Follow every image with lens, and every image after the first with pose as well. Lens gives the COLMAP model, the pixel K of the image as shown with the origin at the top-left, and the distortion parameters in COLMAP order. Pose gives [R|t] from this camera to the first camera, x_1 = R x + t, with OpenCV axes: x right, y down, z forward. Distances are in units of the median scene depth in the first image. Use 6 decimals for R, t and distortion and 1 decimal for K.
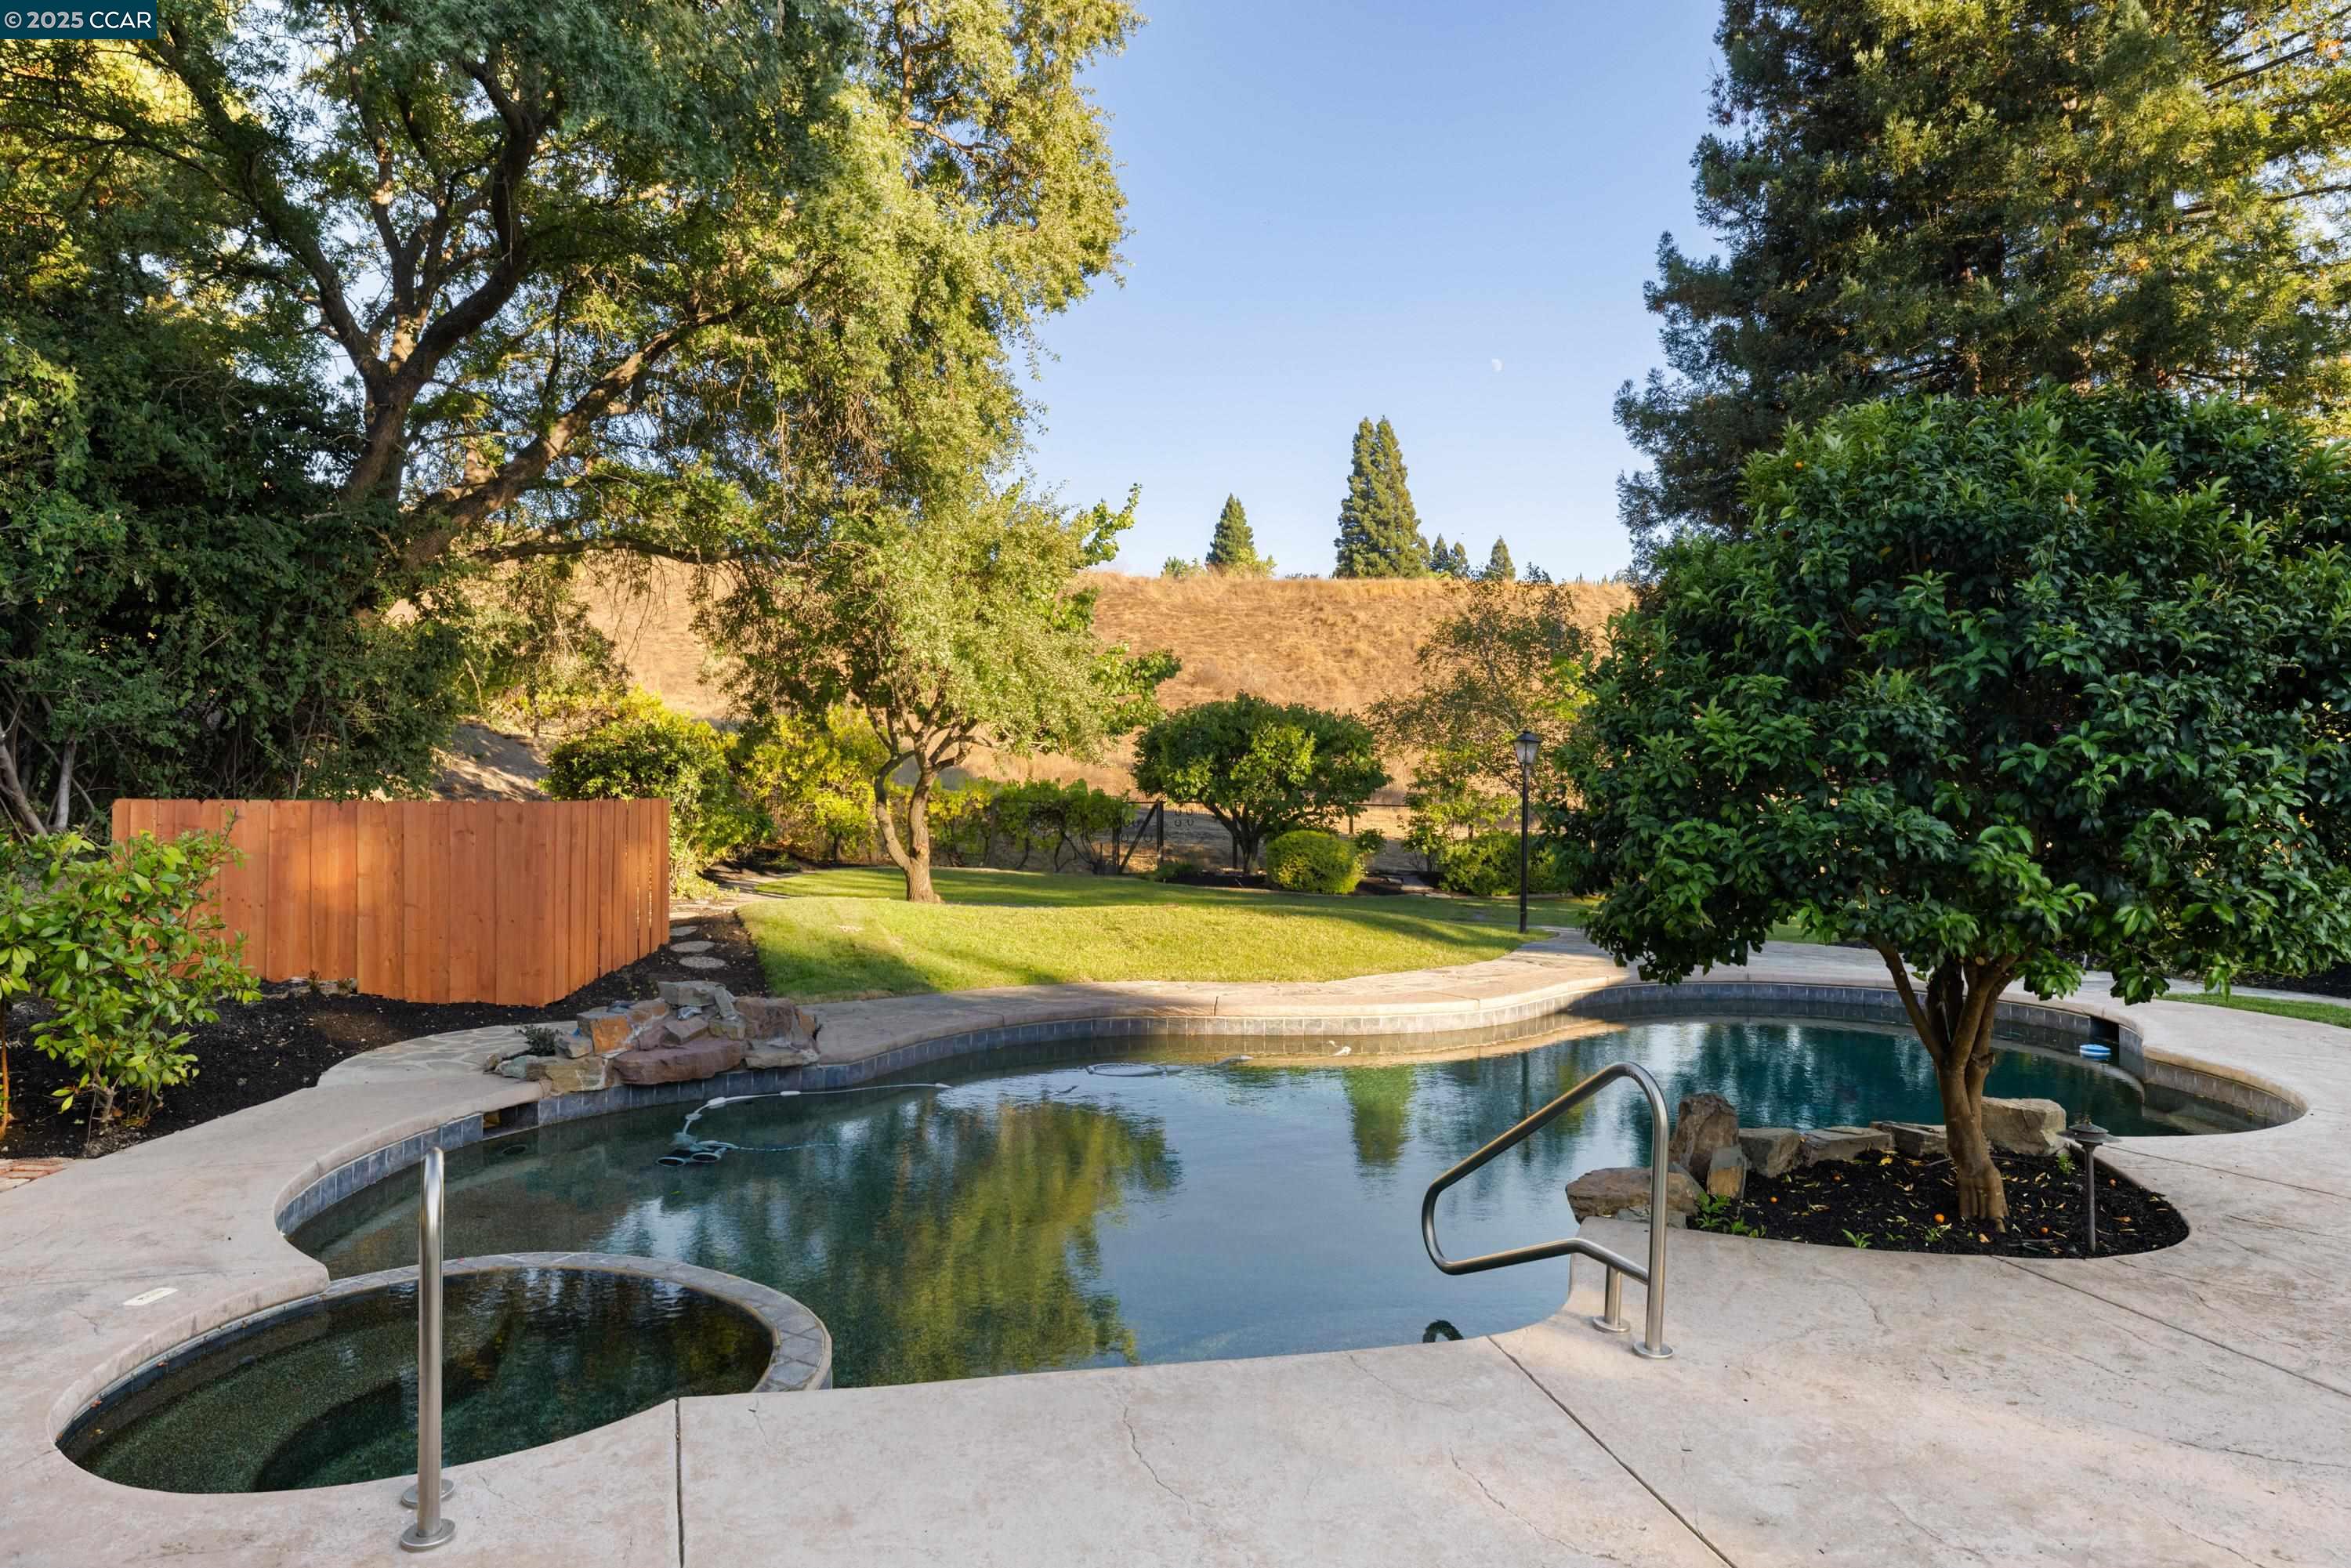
lens RADIAL K [[1471.9, 0, 1182.5], [0, 1471.9, 793.0], [0, 0, 1]] dist [-0.026900, 0.002744]
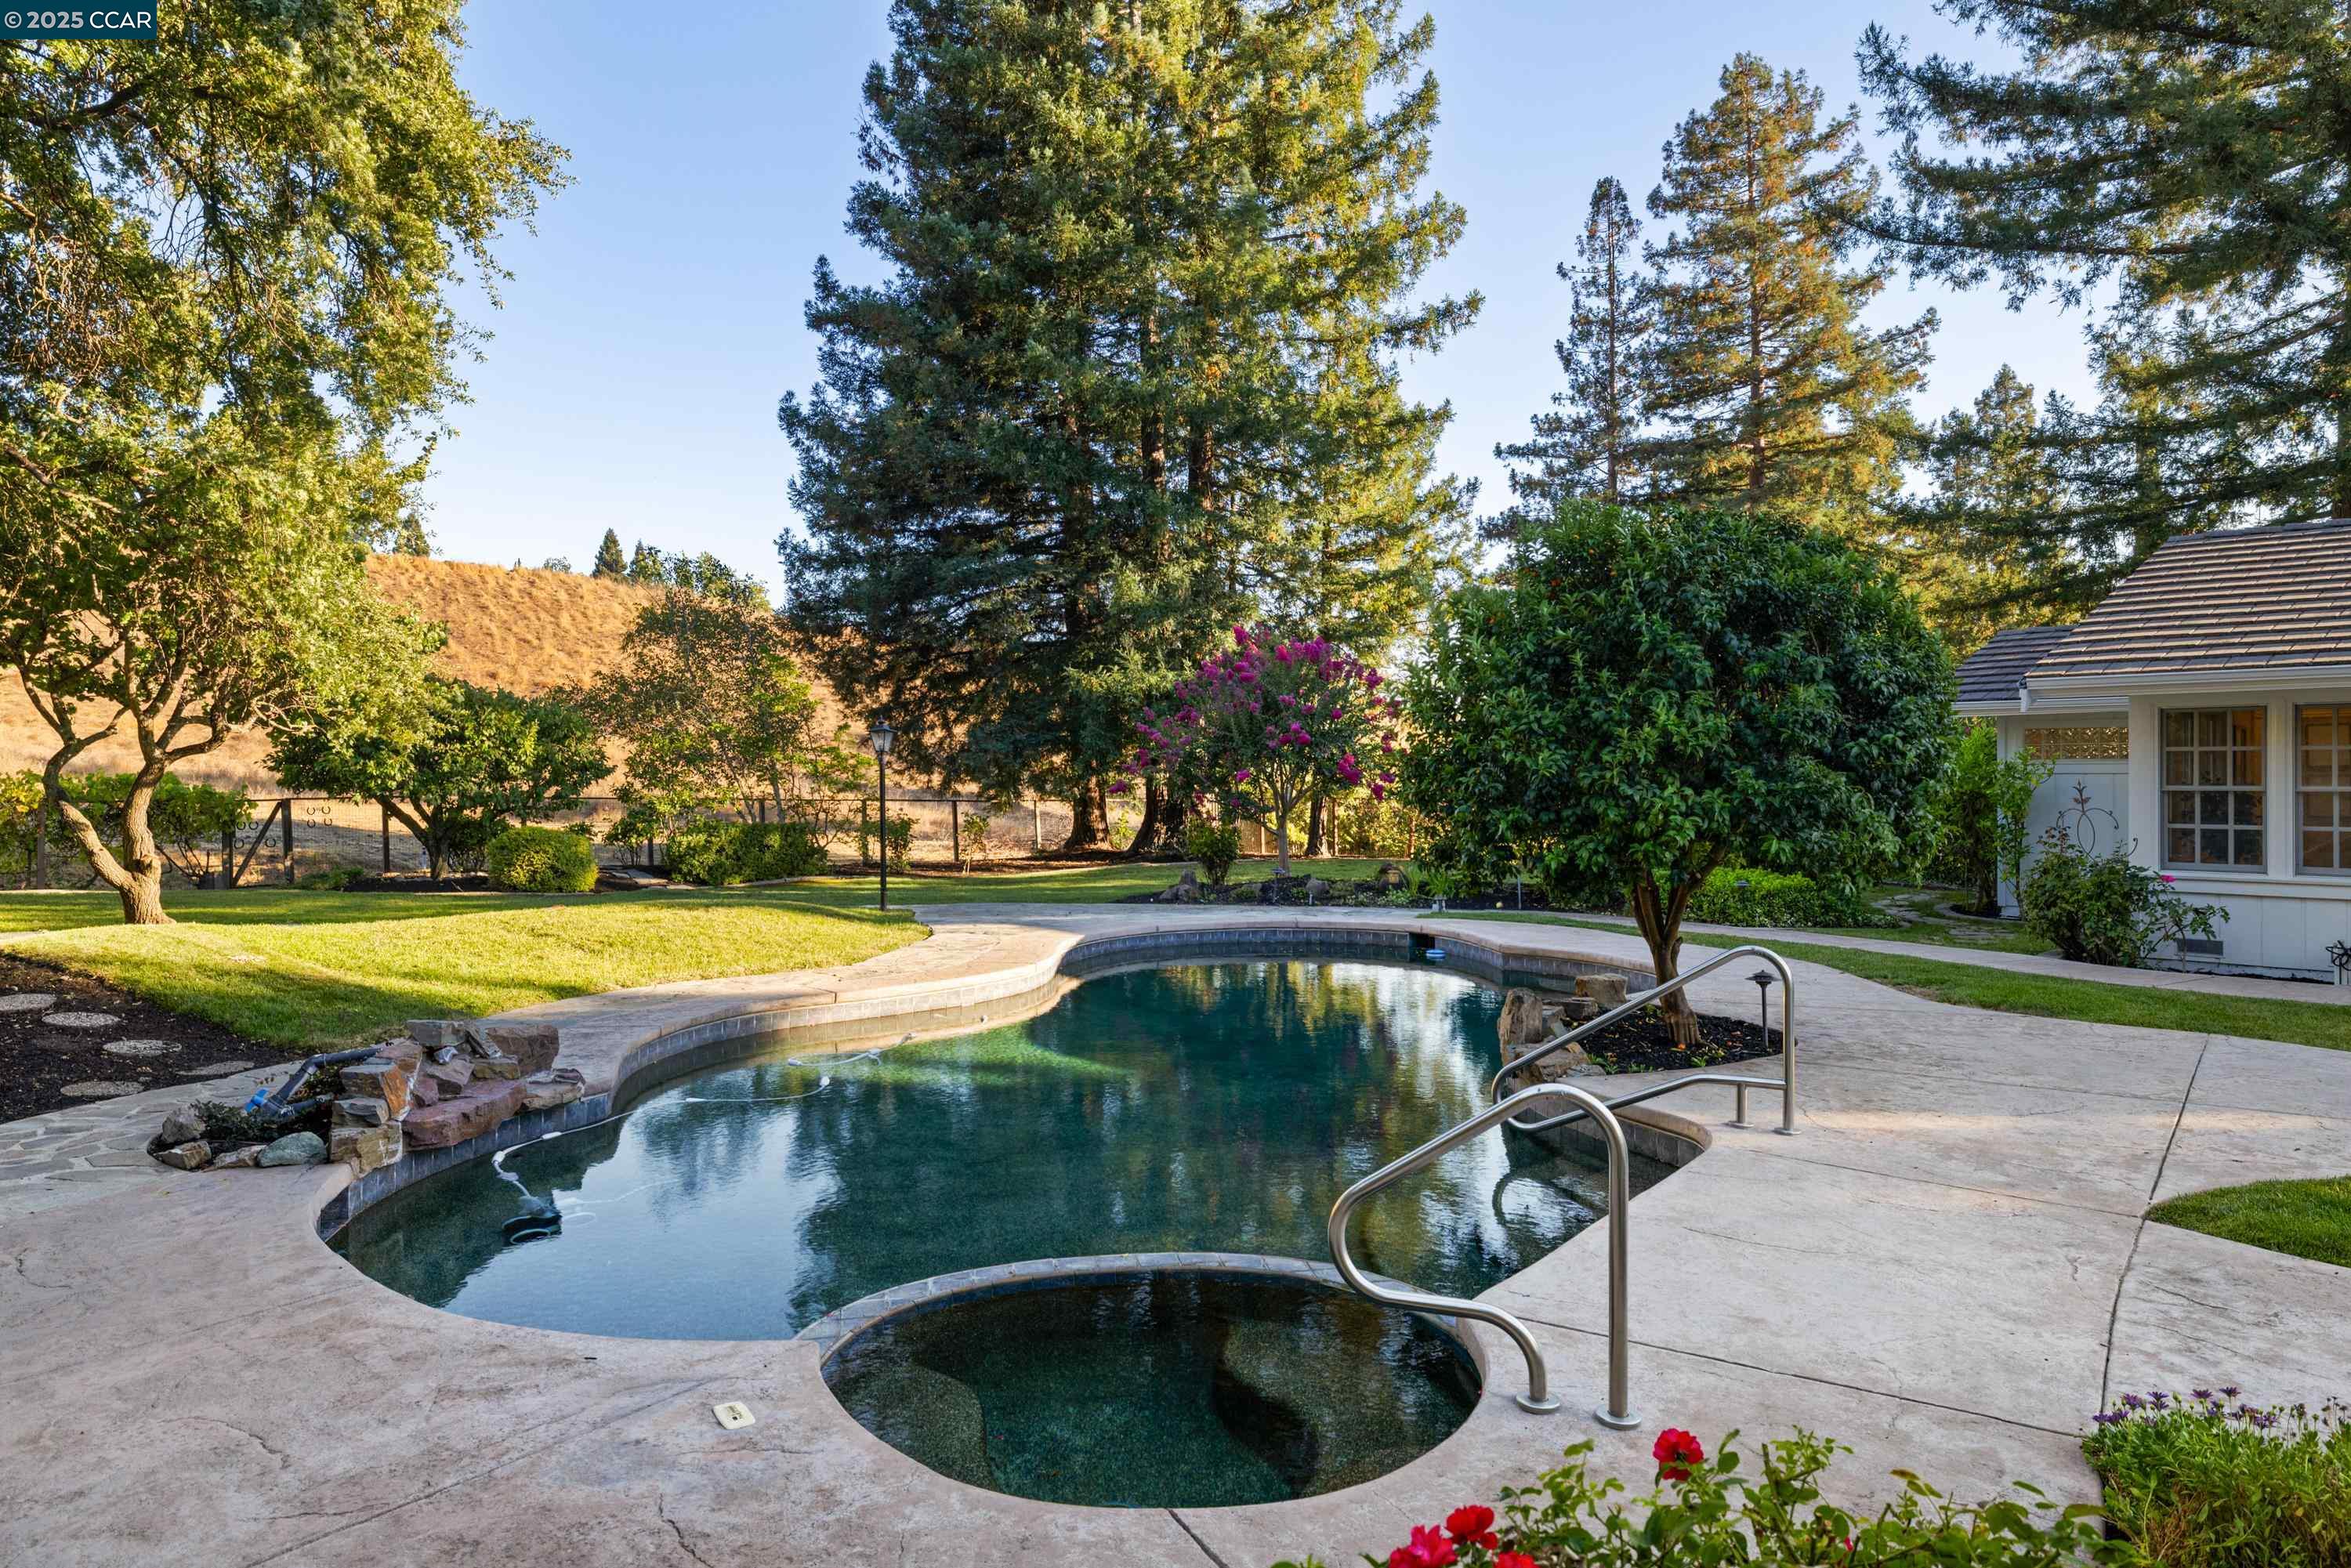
lens RADIAL K [[1443.0, 0, 1162.7], [0, 1443.0, 782.4], [0, 0, 1]] dist [-0.002165, 0.002016]
pose [[0.754250, -0.011202, 0.656491, -0.227511], [0.012480, 0.999918, 0.002723, 0.000979], [-0.656468, 0.006139, 0.754329, 0.057647]]
